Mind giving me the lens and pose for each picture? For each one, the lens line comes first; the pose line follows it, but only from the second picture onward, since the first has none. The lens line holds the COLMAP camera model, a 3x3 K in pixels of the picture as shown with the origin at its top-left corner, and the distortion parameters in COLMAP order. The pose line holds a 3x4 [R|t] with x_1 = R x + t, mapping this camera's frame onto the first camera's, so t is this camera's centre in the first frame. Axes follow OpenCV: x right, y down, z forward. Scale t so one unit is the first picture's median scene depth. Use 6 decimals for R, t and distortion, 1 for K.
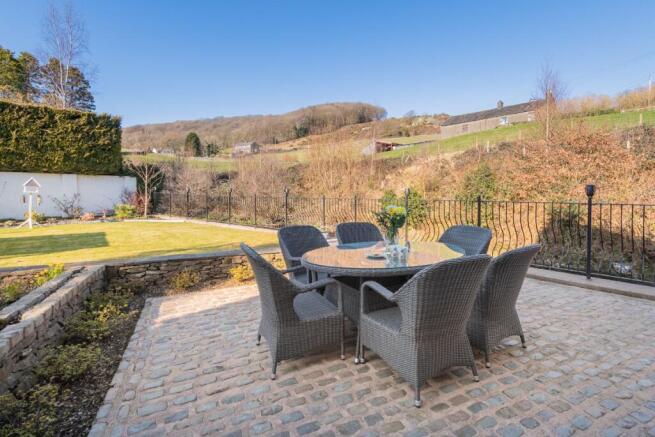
lens RADIAL K [[308.3, 0, 327.7], [0, 308.3, 202.5], [0, 0, 1]] dist [0.011662, -0.000547]
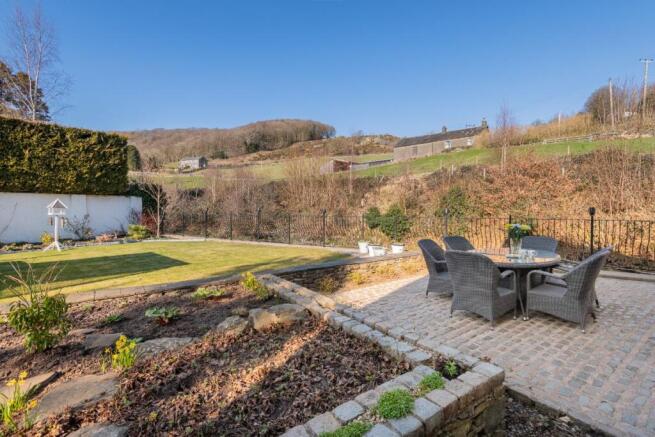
lens RADIAL K [[307.3, 0, 327.5], [0, 307.3, 218.5], [0, 0, 1]] dist [0.014261, -0.000226]
pose [[0.983942, -0.013638, 0.177966, -0.154284], [0.013505, 0.999907, 0.001959, -0.005280], [-0.177976, 0.000476, 0.984035, -0.055797]]
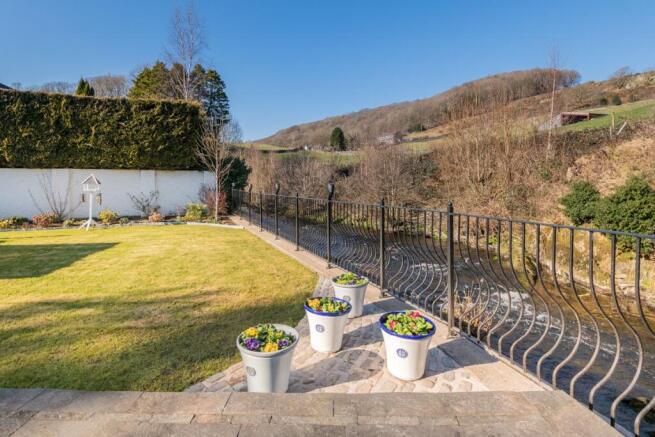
lens RADIAL K [[324.1, 0, 324.6], [0, 324.1, 196.1], [0, 0, 1]] dist [0.039285, -0.030147]
pose [[0.890802, 0.007836, -0.454324, 0.049074], [-0.008703, 0.999962, 0.000183, -0.011817], [0.454309, 0.003791, 0.890836, 0.239341]]
